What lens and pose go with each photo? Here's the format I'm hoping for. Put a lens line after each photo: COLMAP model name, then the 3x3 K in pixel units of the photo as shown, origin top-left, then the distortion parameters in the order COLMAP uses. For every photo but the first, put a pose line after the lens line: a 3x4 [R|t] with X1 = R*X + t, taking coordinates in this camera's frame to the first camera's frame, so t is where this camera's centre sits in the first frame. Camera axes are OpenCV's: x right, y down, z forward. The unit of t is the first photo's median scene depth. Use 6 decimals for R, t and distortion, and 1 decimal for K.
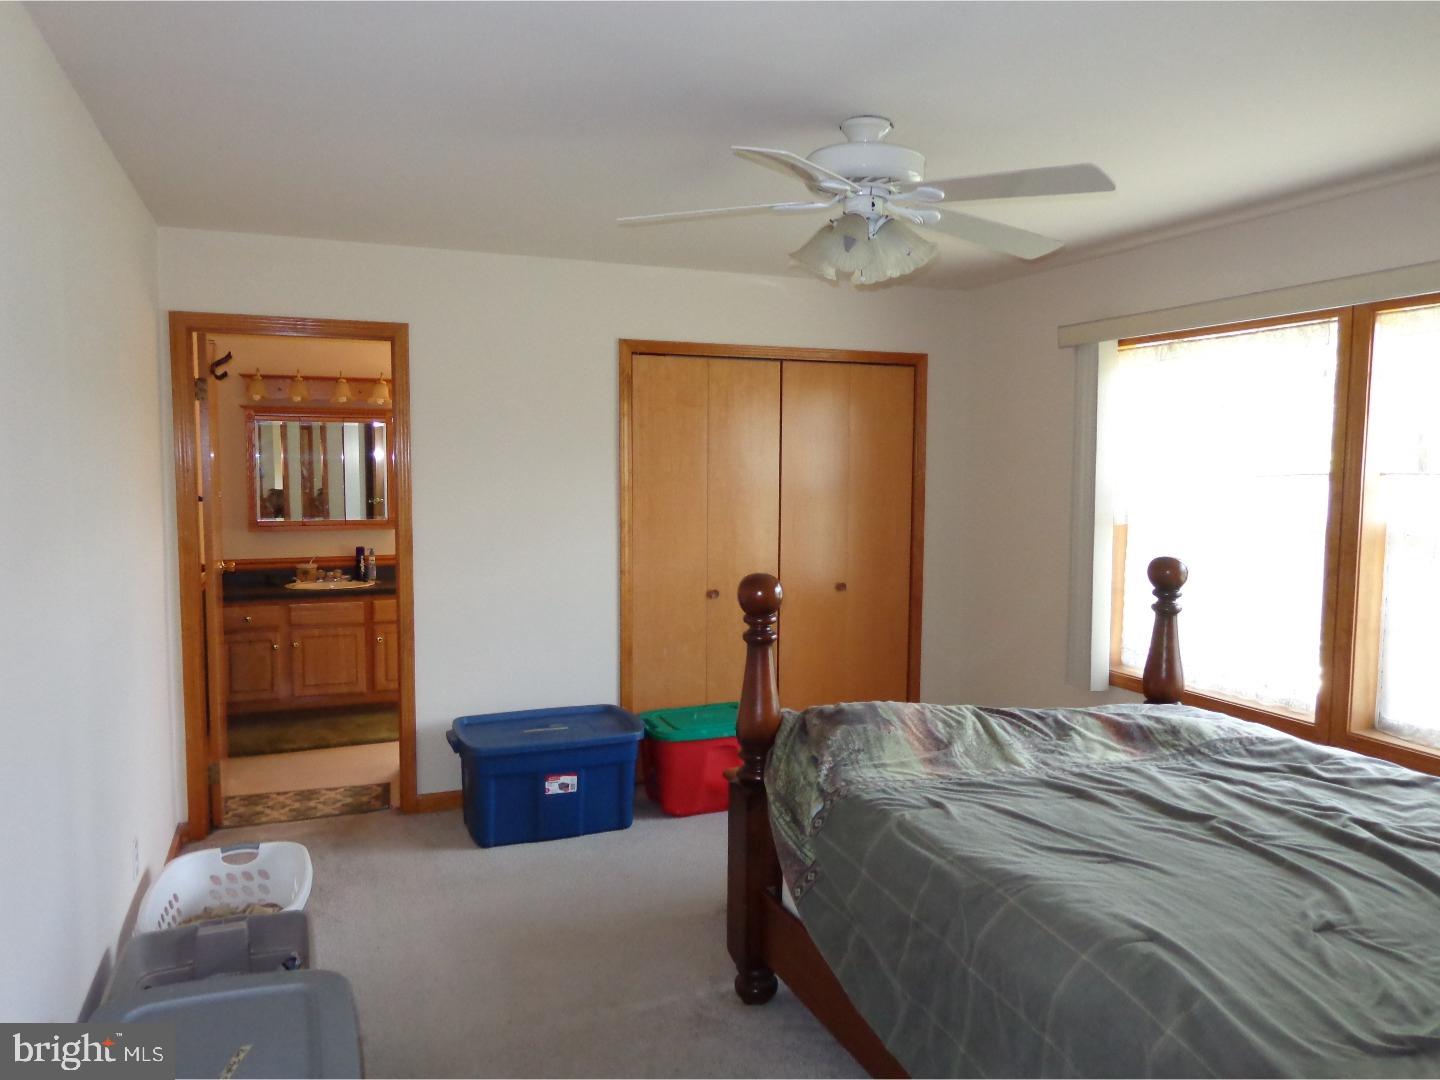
lens RADIAL K [[1002.3, 0, 718.0], [0, 1002.3, 541.9], [0, 0, 1]] dist [0.032108, -0.003539]
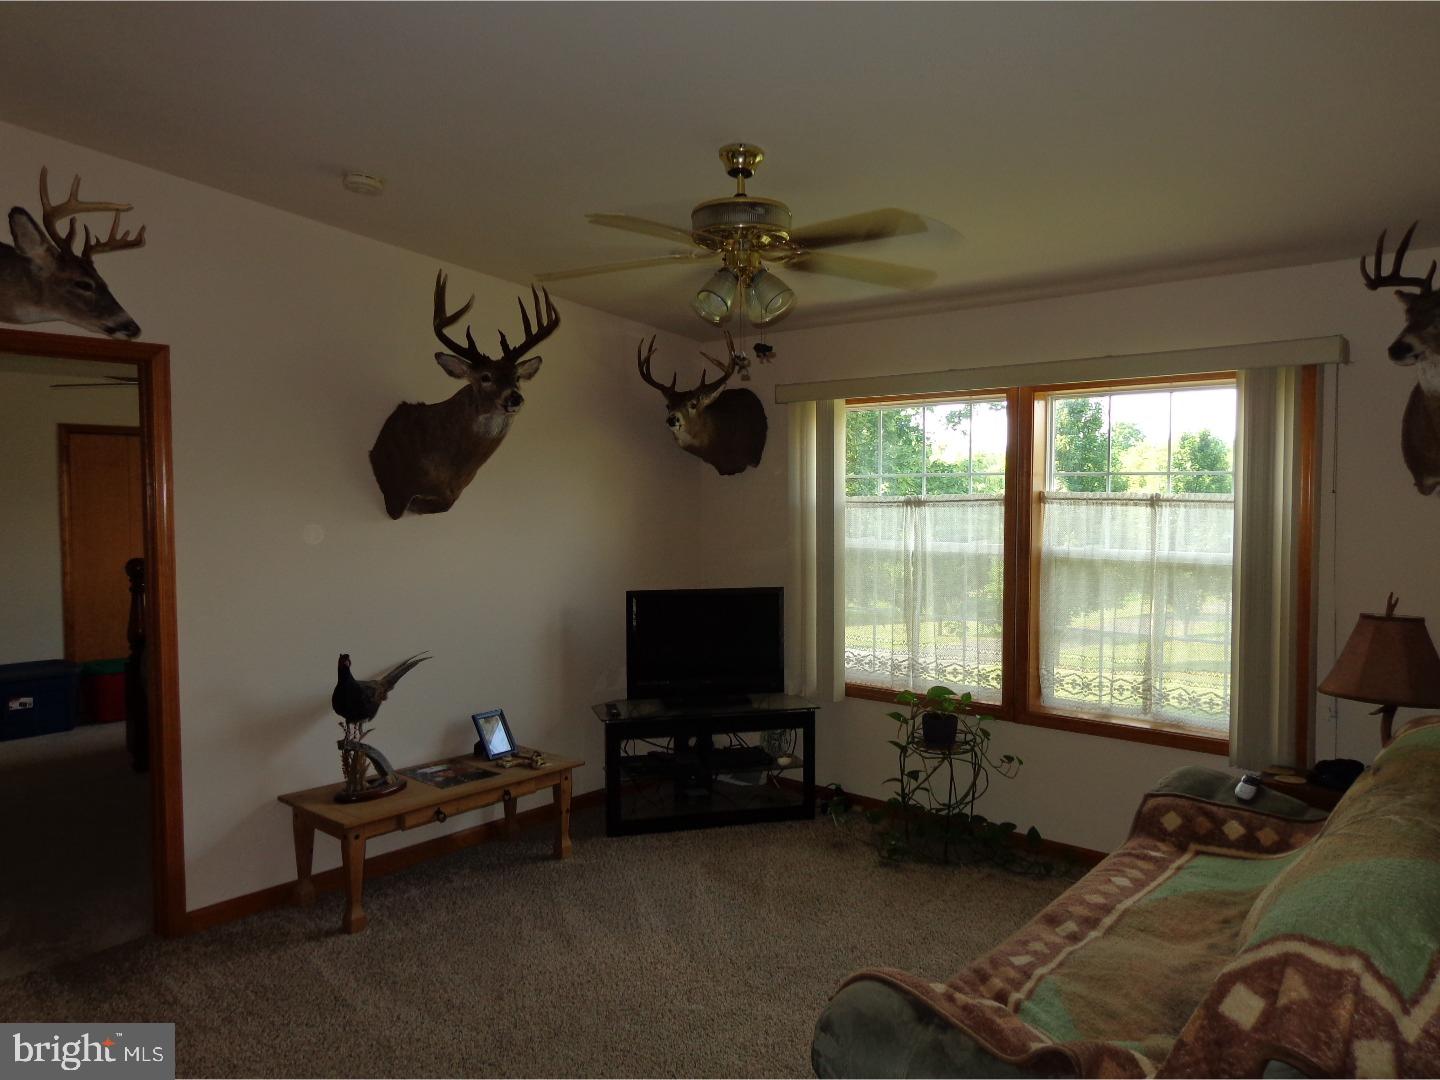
lens RADIAL K [[1002.3, 0, 723.9], [0, 1002.3, 539.2], [0, 0, 1]] dist [0.032108, -0.003539]
pose [[0.887429, -0.022940, 0.460373, 0.089555], [0.033304, 0.999342, -0.014401, 0.035688], [-0.459740, 0.028112, 0.887609, -0.882816]]
